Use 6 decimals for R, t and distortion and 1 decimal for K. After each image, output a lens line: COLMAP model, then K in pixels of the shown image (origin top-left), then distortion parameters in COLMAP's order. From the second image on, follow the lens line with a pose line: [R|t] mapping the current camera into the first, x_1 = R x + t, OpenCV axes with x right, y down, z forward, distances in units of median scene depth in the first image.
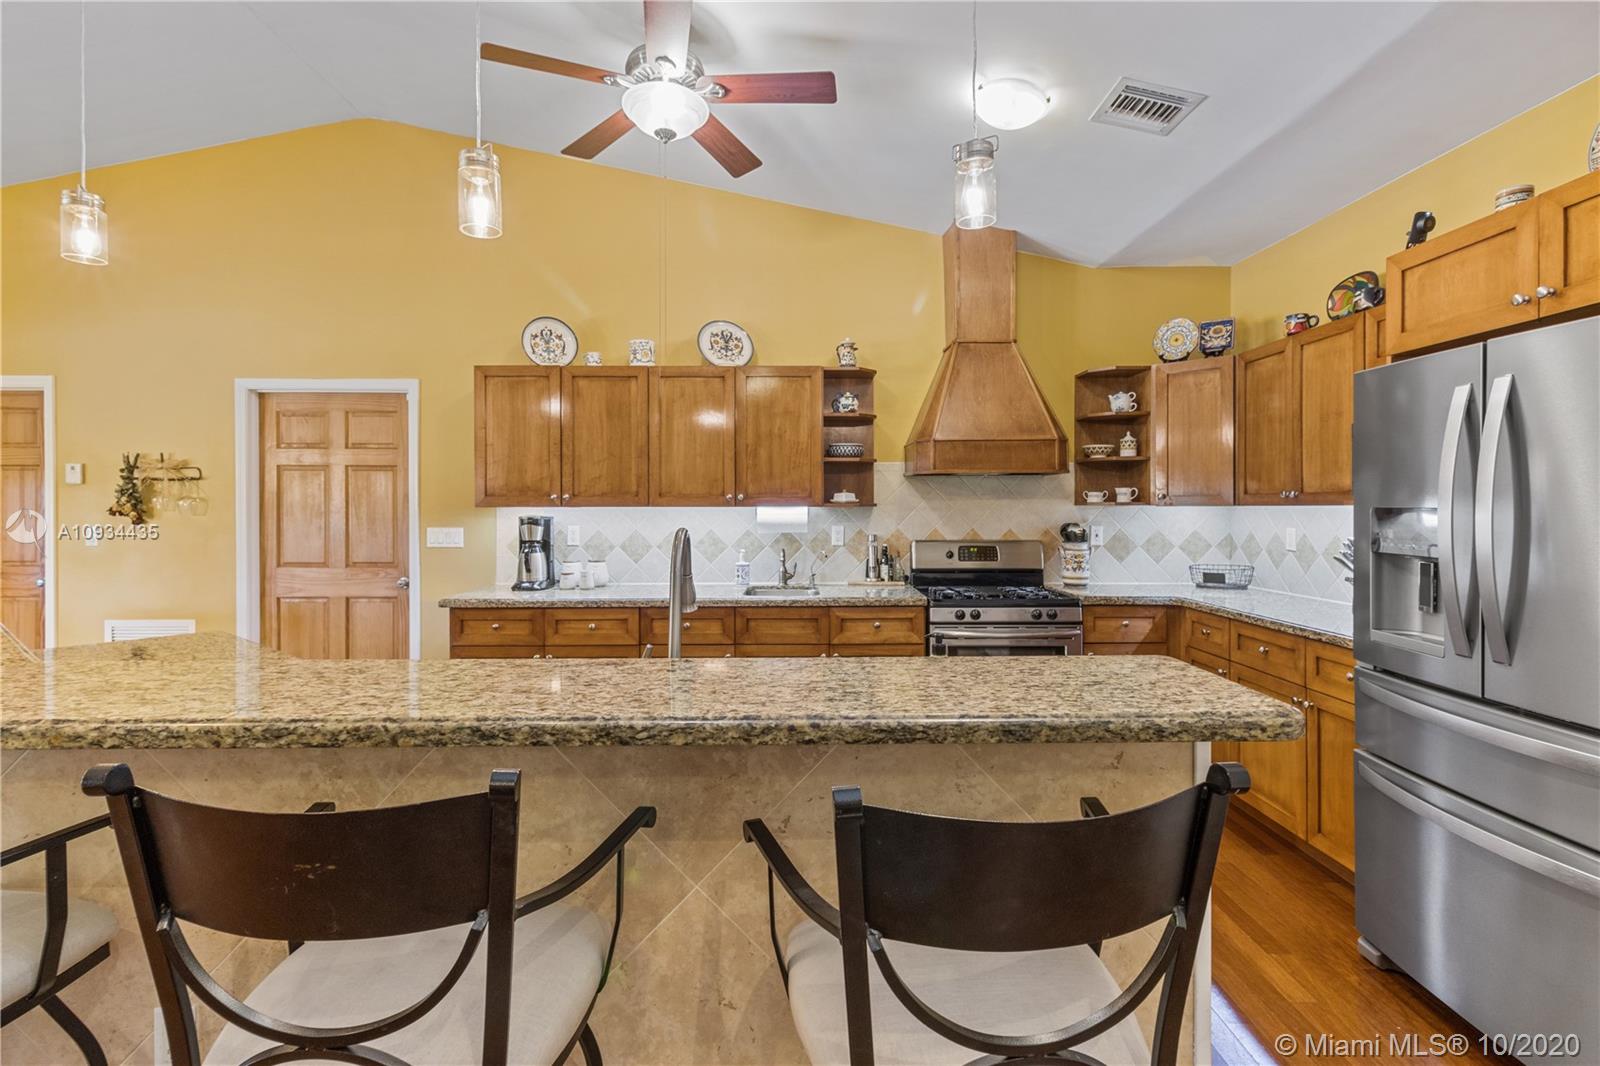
lens RADIAL K [[752.7, 0, 809.3], [0, 752.7, 508.8], [0, 0, 1]] dist [0.004461, 0.000717]
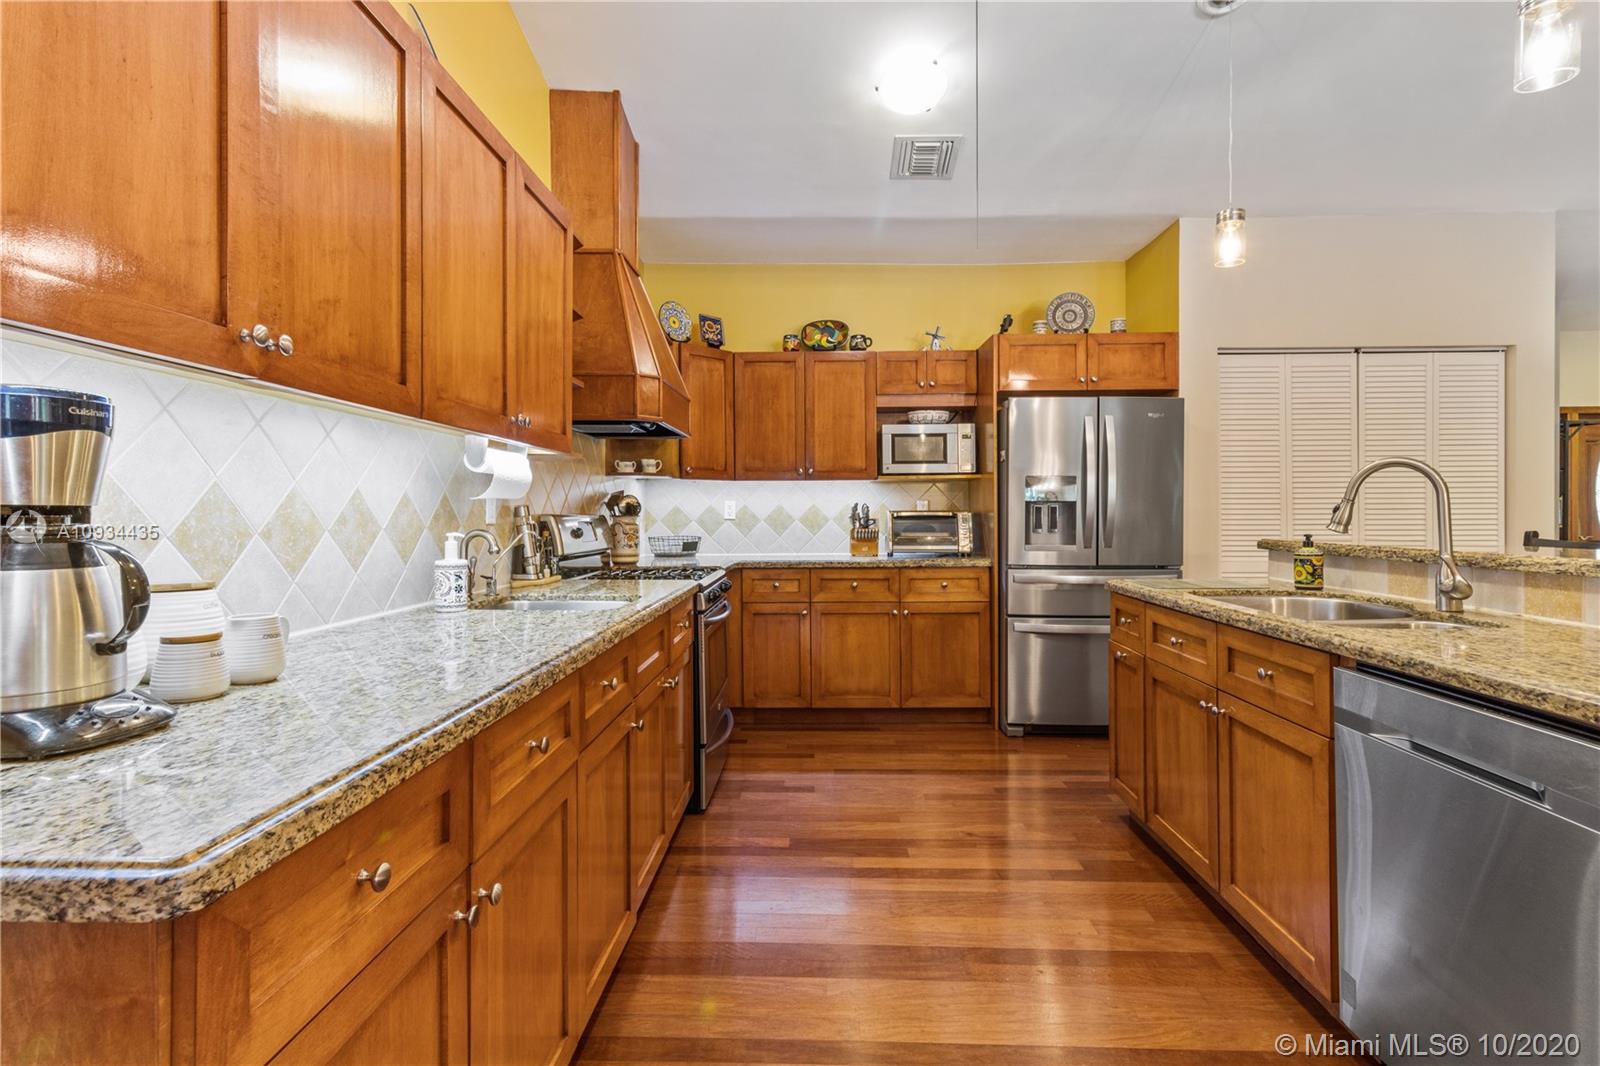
lens RADIAL K [[768.2, 0, 800.0], [0, 768.2, 533.0], [0, 0, 1]] dist [-0.001073, -0.000180]
pose [[0.043808, -0.024233, 0.998746, -0.569296], [0.006049, 0.999694, 0.023991, 0.044704], [-0.999022, 0.004990, 0.043941, 0.766000]]
